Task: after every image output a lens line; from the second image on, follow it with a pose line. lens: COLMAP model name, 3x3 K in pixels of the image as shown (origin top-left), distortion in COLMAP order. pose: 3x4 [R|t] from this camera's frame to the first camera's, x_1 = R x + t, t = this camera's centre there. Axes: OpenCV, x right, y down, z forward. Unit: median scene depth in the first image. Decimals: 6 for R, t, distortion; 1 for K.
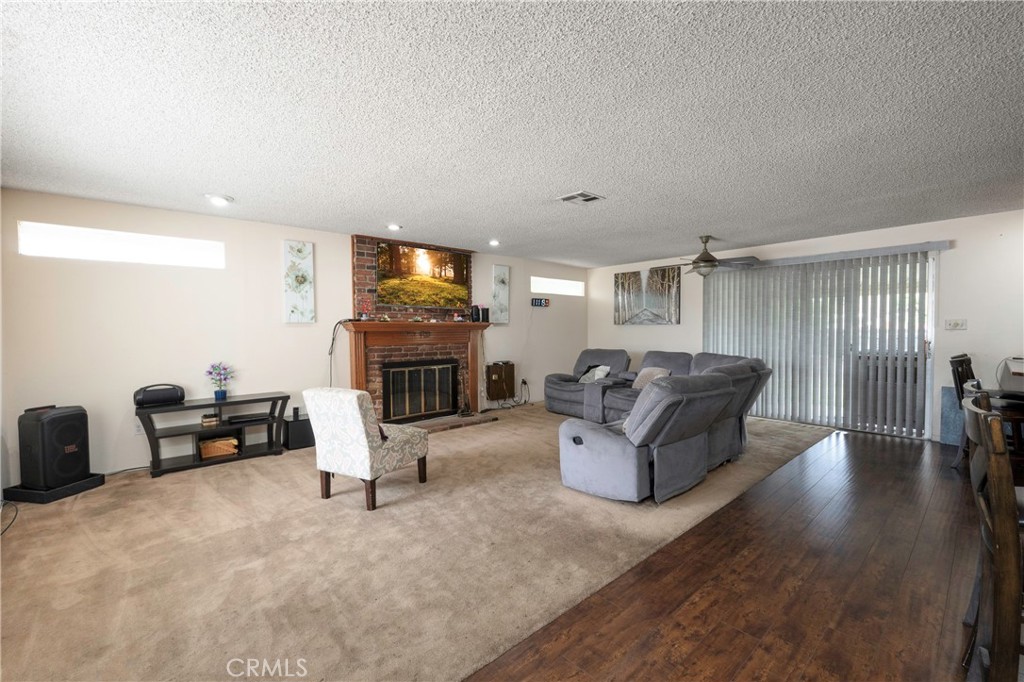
lens RADIAL K [[422.7, 0, 512.0], [0, 422.7, 341.0], [0, 0, 1]] dist [-0.001099, -0.000087]
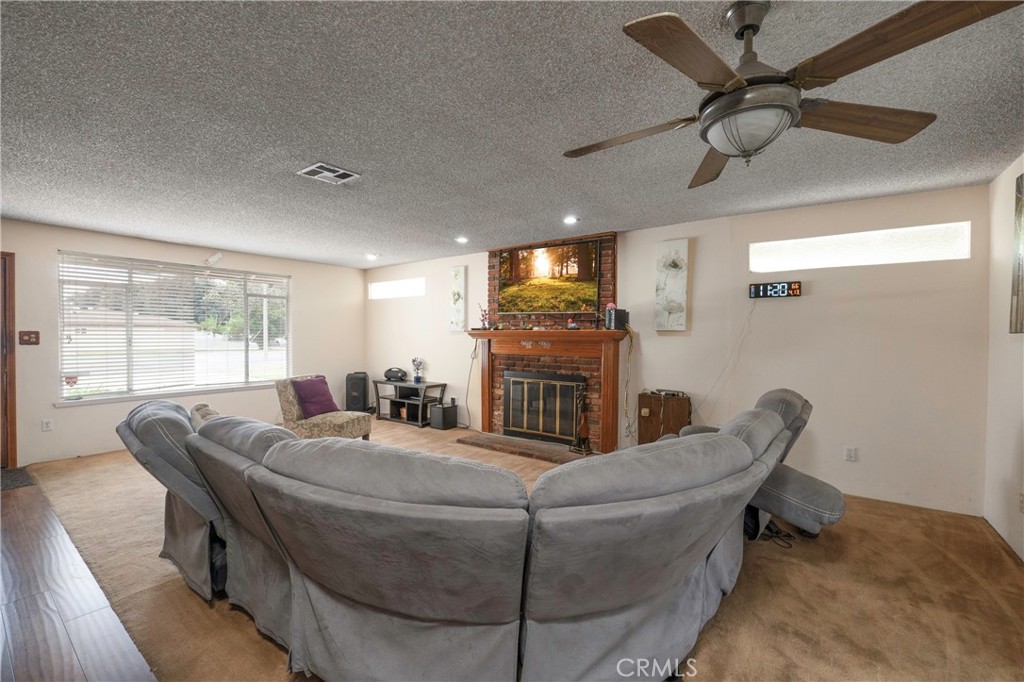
lens RADIAL K [[422.7, 0, 512.0], [0, 422.7, 341.0], [0, 0, 1]] dist [-0.001099, -0.000087]
pose [[0.226385, 0.024819, -0.973722, 0.630547], [-0.035522, 0.999221, 0.017210, -0.034319], [0.973390, 0.030692, 0.227090, 0.723341]]
